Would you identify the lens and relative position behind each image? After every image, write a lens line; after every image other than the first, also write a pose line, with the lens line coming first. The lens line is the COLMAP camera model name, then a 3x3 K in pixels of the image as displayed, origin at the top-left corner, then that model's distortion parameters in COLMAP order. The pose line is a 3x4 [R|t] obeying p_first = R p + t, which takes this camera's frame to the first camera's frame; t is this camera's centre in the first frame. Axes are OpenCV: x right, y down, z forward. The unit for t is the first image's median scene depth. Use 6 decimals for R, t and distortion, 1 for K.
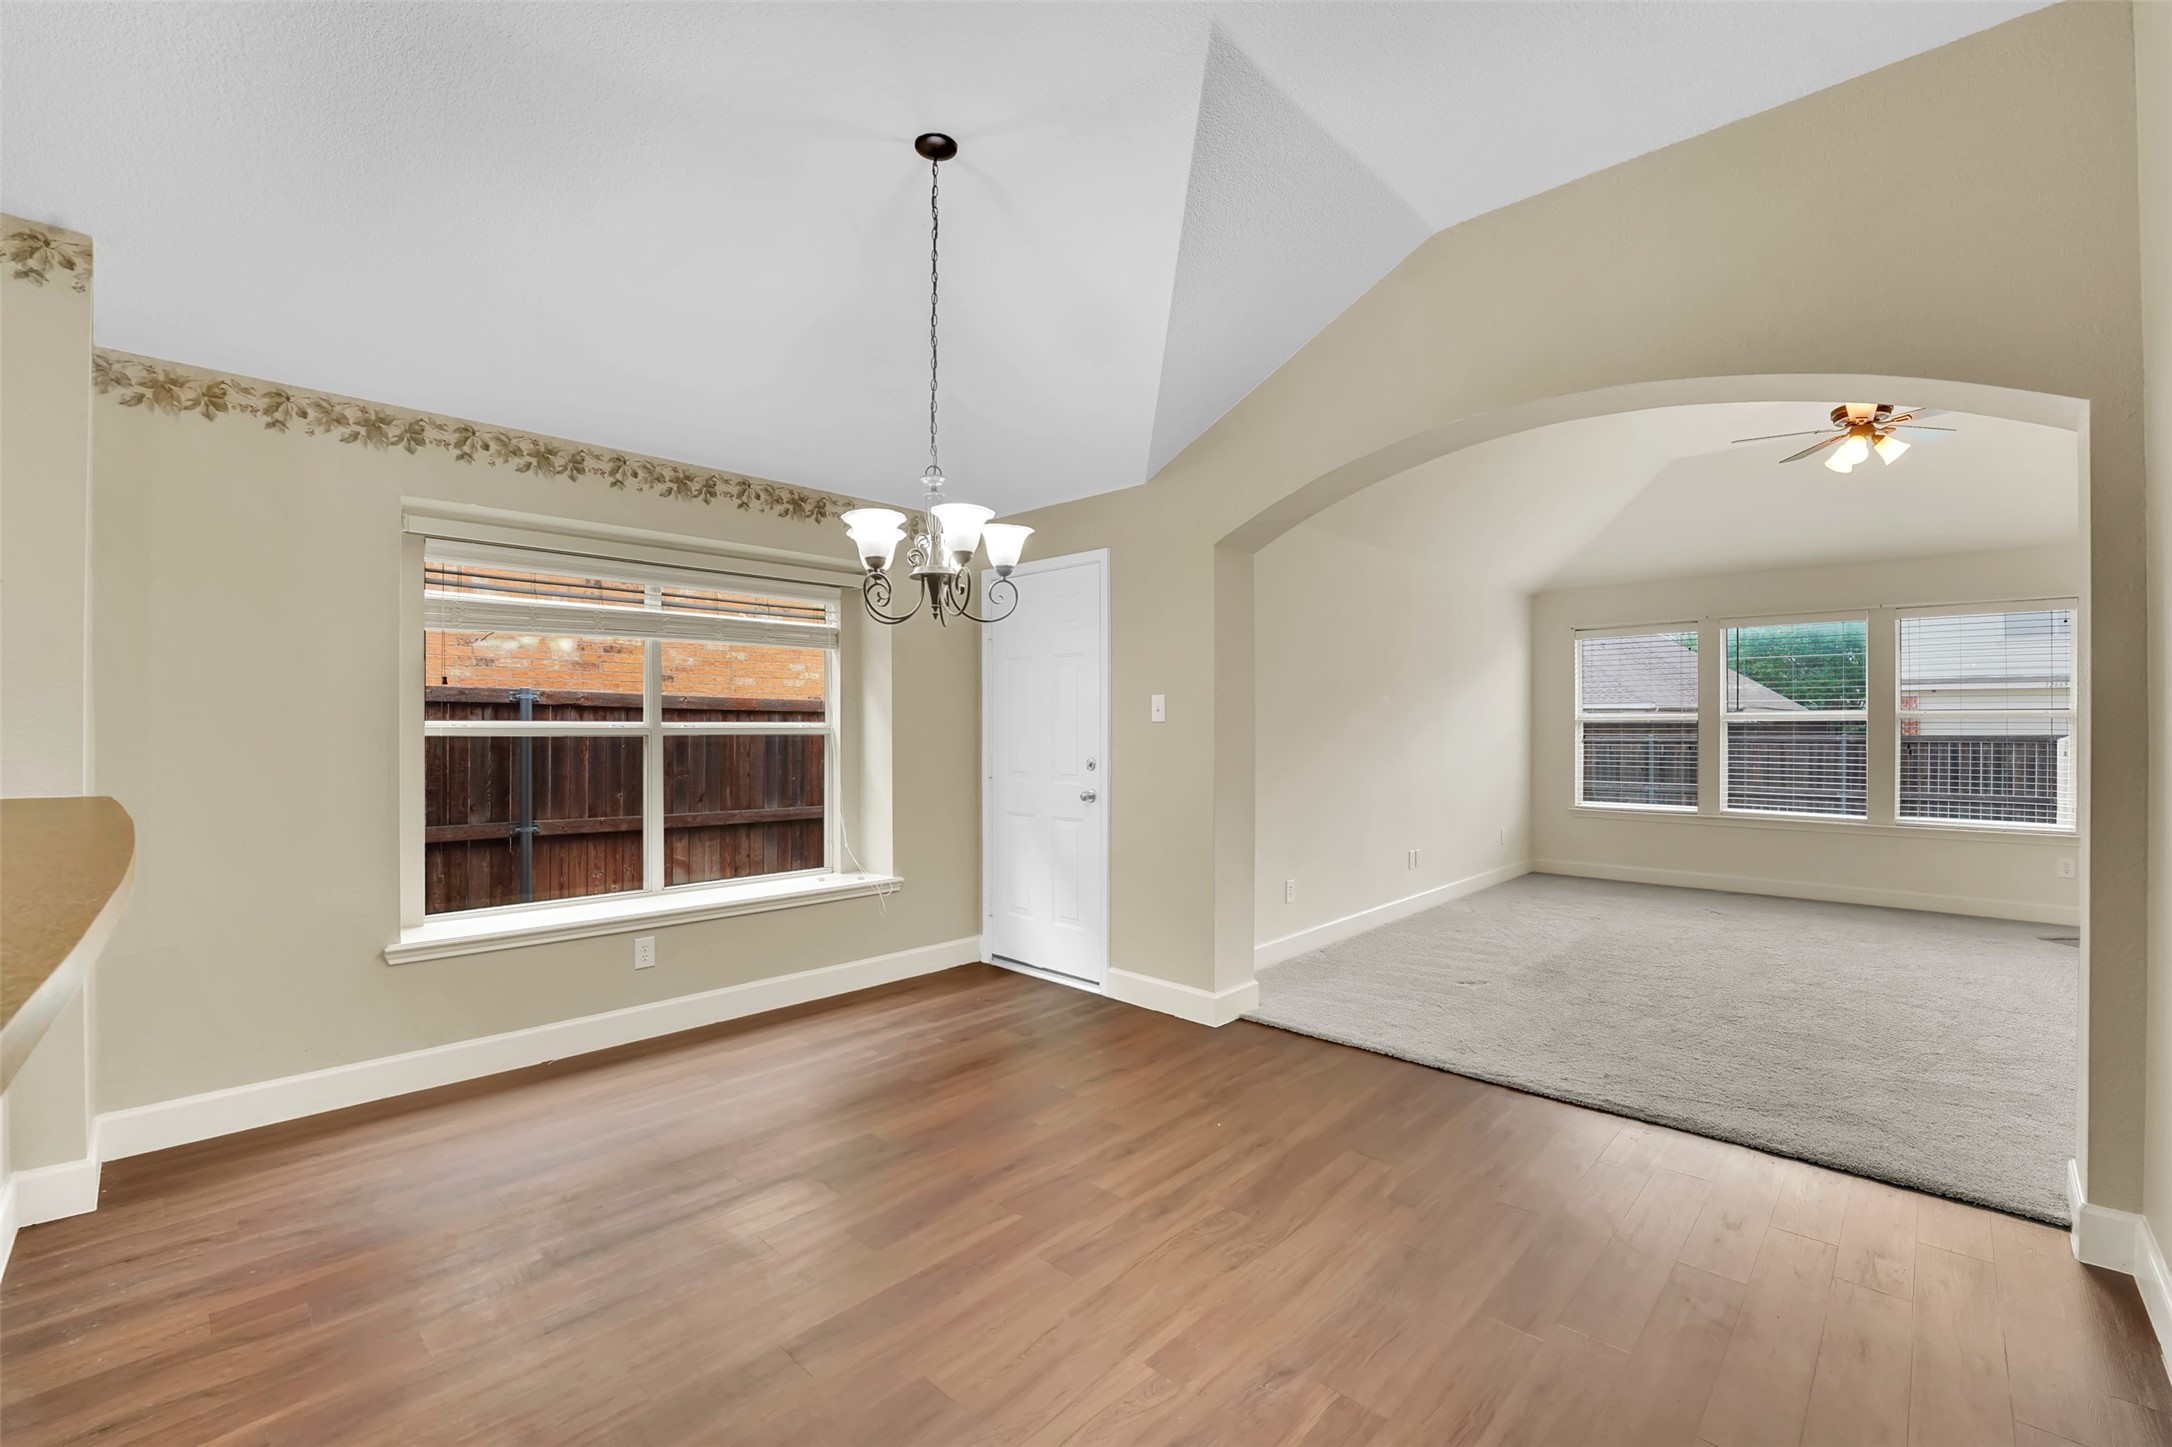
lens RADIAL K [[910.3, 0, 1097.9], [0, 910.3, 713.7], [0, 0, 1]] dist [-0.024338, 0.001093]
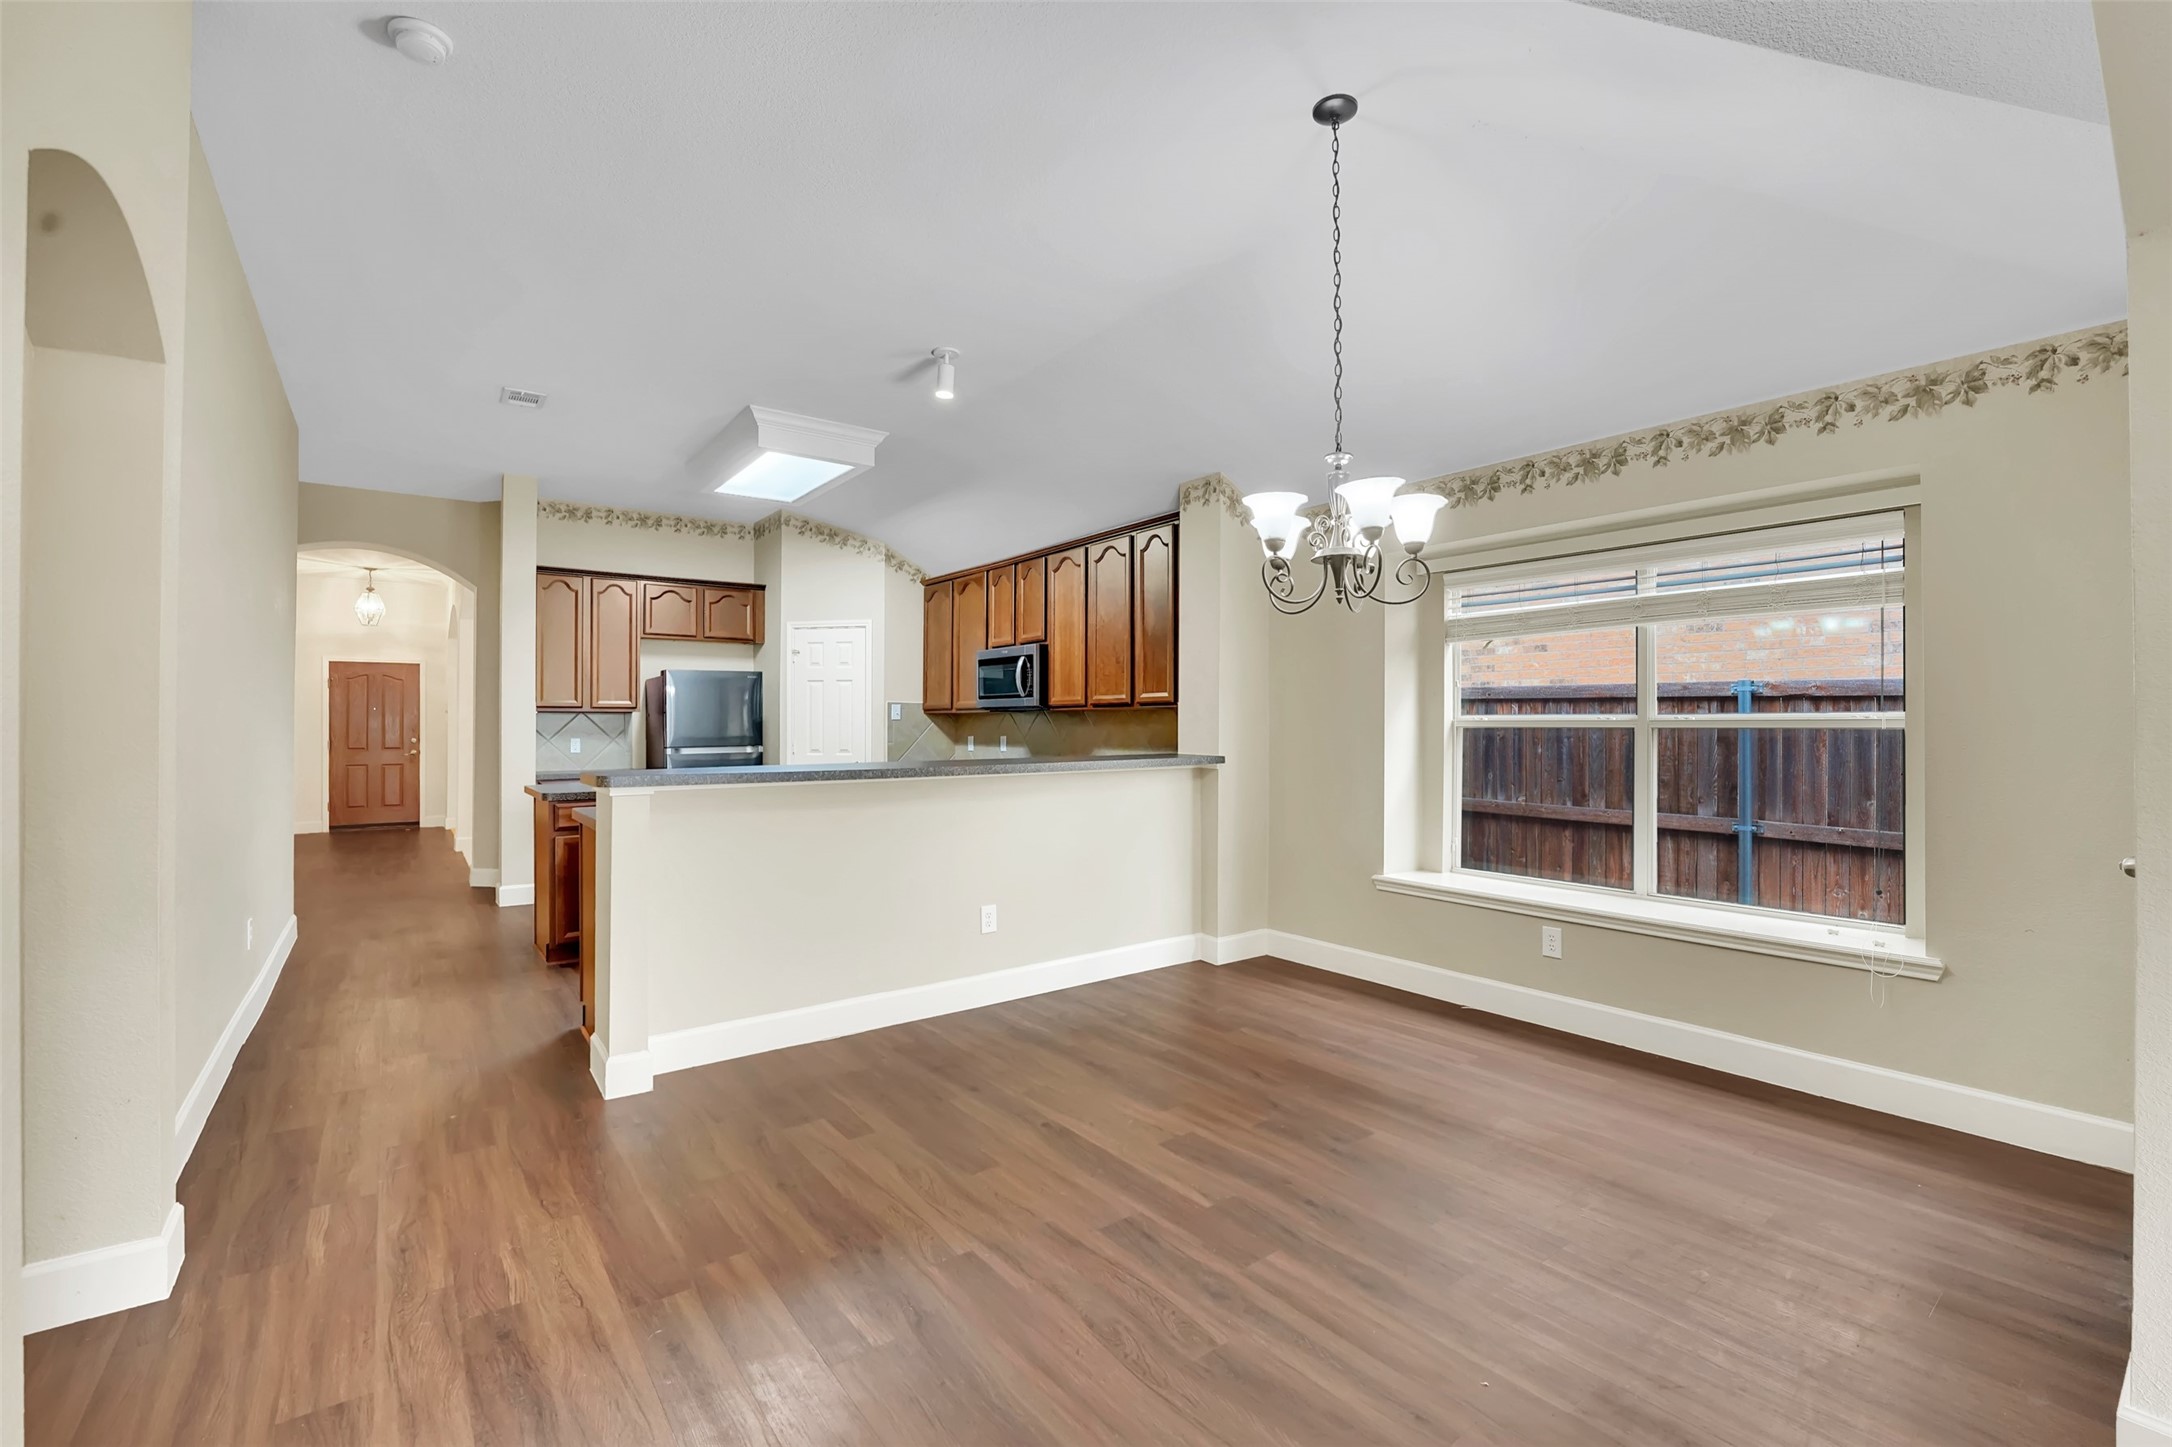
lens RADIAL K [[910.3, 0, 1080.4], [0, 910.3, 720.8], [0, 0, 1]] dist [-0.024338, 0.001093]
pose [[-0.160316, -0.004321, -0.987056, 0.453574], [0.017466, 0.999821, -0.007214, 0.011151], [0.986911, -0.018396, -0.160212, 0.503433]]
